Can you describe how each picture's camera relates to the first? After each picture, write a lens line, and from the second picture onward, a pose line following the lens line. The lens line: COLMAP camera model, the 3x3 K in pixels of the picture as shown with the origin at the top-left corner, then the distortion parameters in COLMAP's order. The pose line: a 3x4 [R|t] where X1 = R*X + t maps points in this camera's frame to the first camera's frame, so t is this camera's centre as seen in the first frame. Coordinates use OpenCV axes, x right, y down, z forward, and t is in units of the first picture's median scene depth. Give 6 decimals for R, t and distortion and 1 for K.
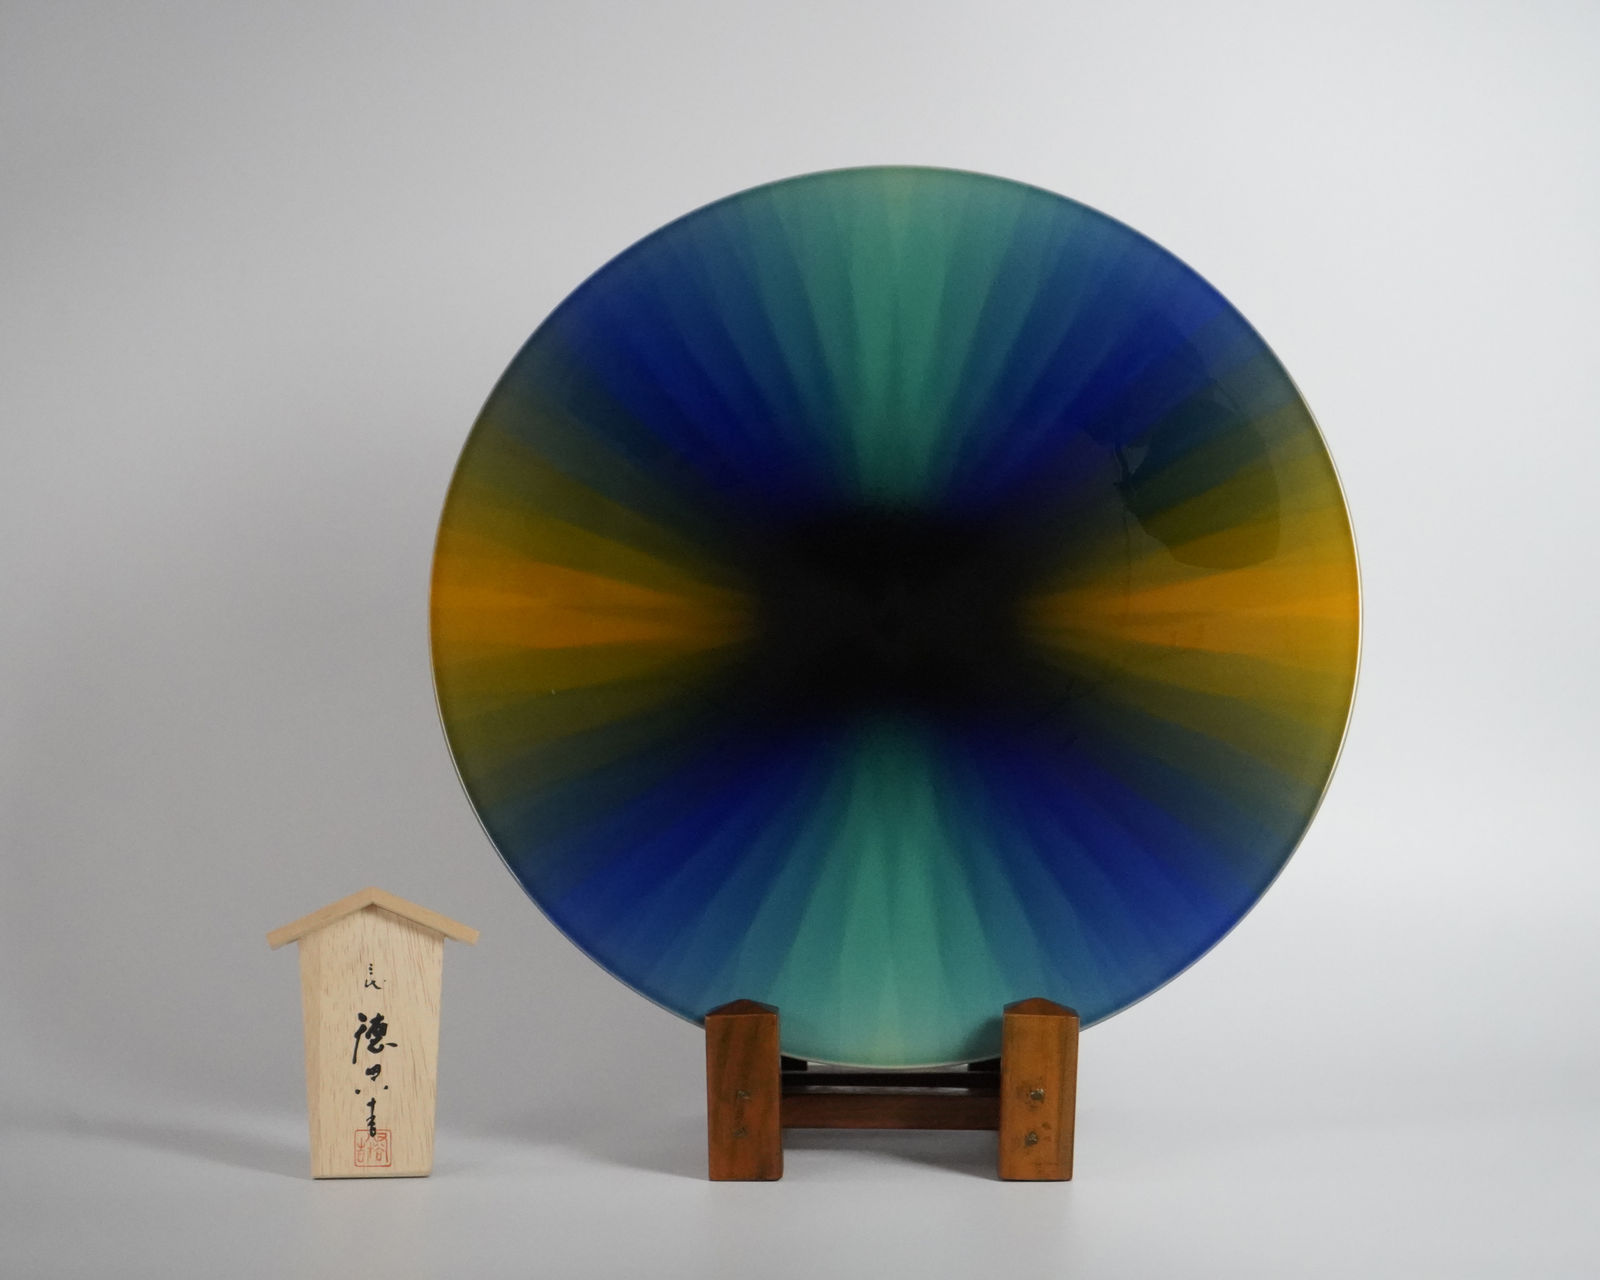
lens RADIAL K [[3118.2, 0, 842.6], [0, 3118.2, 640.5], [0, 0, 1]] dist [-0.004757, -4.293509]
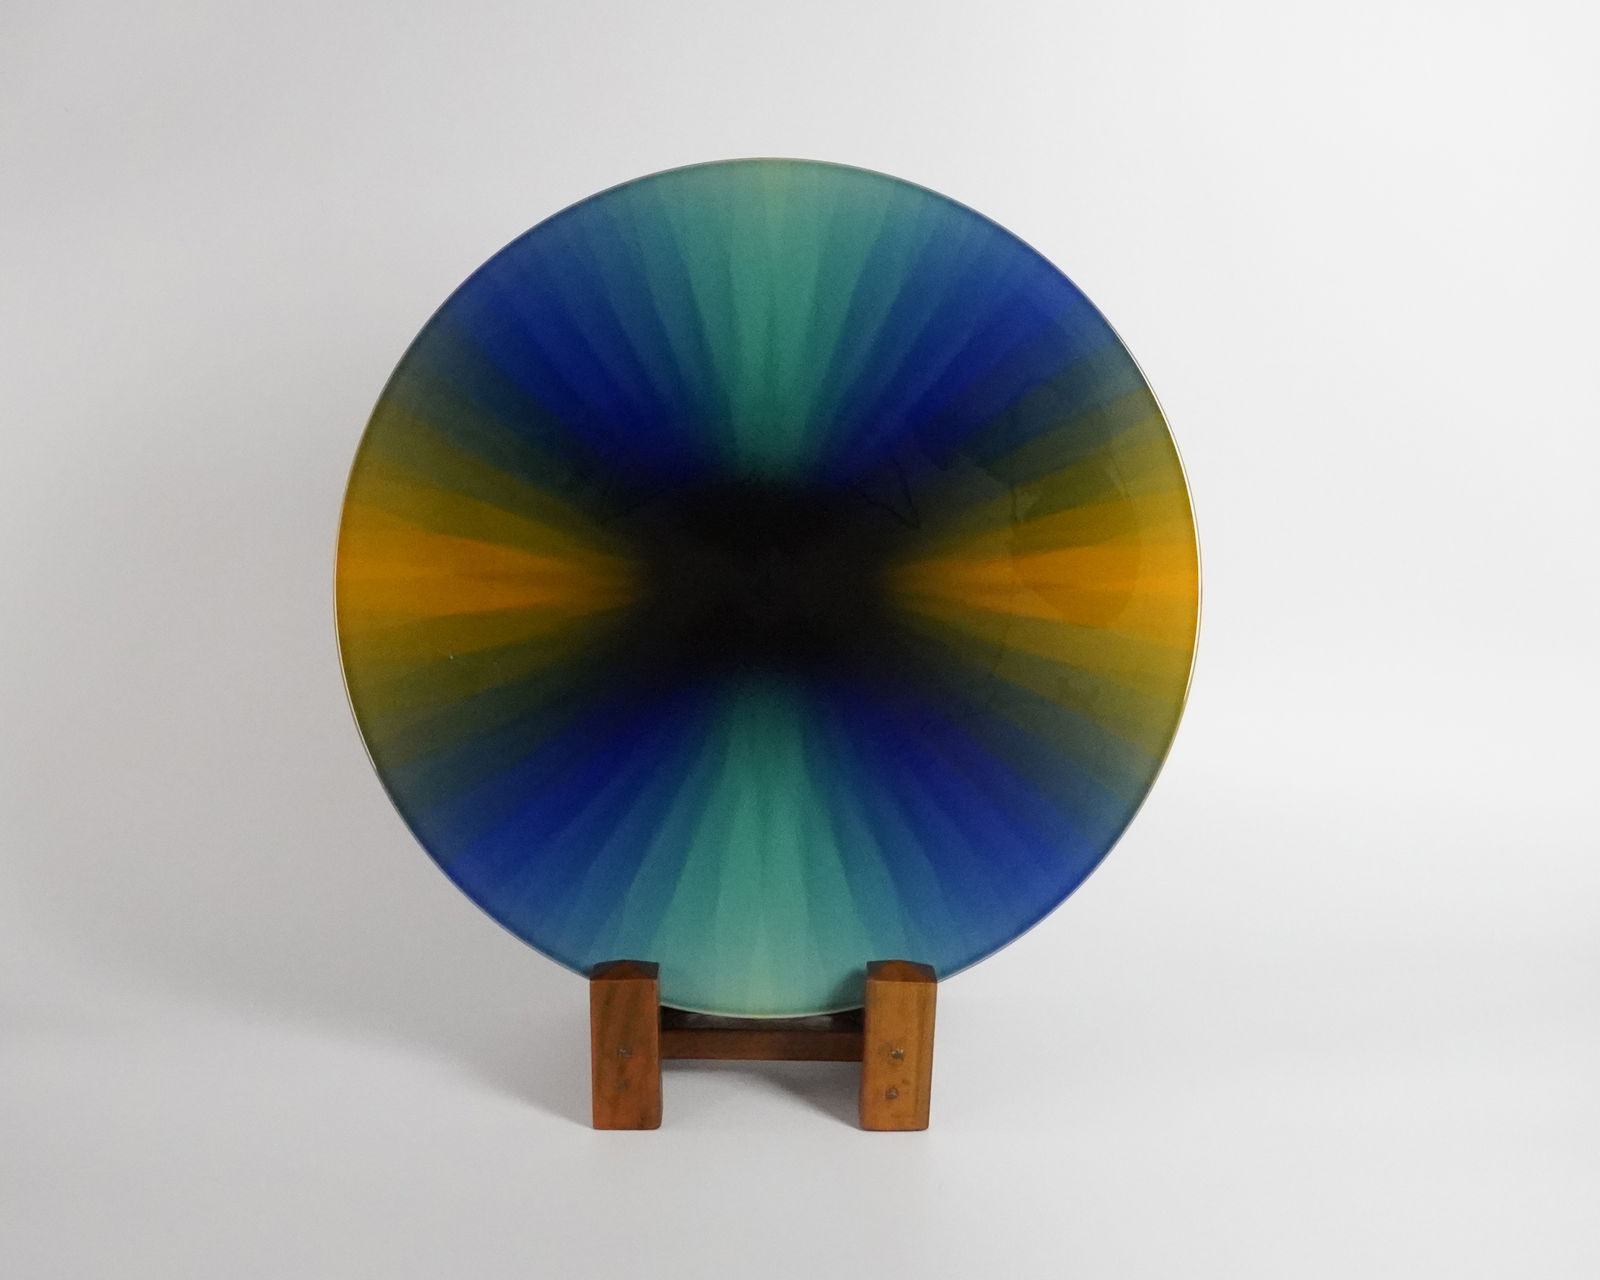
lens RADIAL K [[2046.1, 0, 800.0], [0, 2046.1, 640.0], [0, 0, 1]] dist [-0.121112, -0.004716]
pose [[0.999320, 0.006838, 0.036236, 0.002041], [-0.011357, 0.991963, 0.126019, -0.081239], [-0.035083, -0.126345, 0.991366, 0.305269]]
